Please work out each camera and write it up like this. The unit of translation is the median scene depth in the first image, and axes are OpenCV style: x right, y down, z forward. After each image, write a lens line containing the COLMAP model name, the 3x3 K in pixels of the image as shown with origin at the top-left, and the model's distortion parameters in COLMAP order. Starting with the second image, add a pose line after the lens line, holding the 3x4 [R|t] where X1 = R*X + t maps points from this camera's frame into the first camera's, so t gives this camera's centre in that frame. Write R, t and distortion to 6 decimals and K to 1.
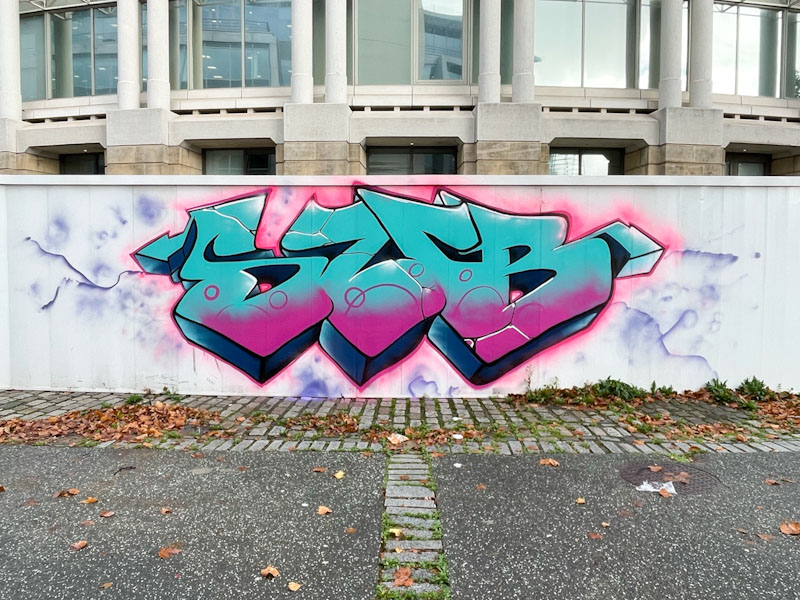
lens RADIAL K [[610.3, 0, 400.0], [0, 610.3, 300.0], [0, 0, 1]] dist [0.032740, -0.060936]
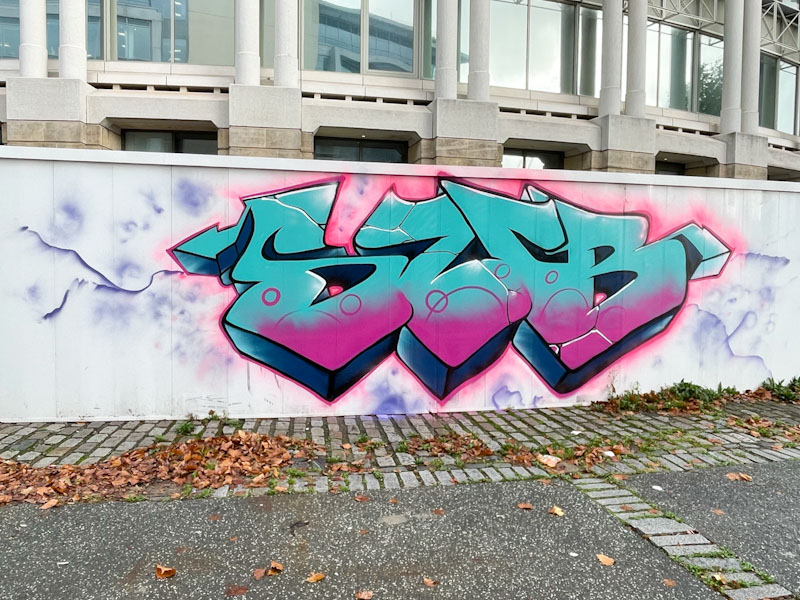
lens RADIAL K [[610.3, 0, 400.0], [0, 610.3, 300.0], [0, 0, 1]] dist [0.032740, -0.060936]
pose [[0.974042, -0.006272, 0.226282, -0.327080], [0.005471, 0.999976, 0.004169, -0.010133], [-0.226303, -0.002823, 0.974053, 0.136703]]
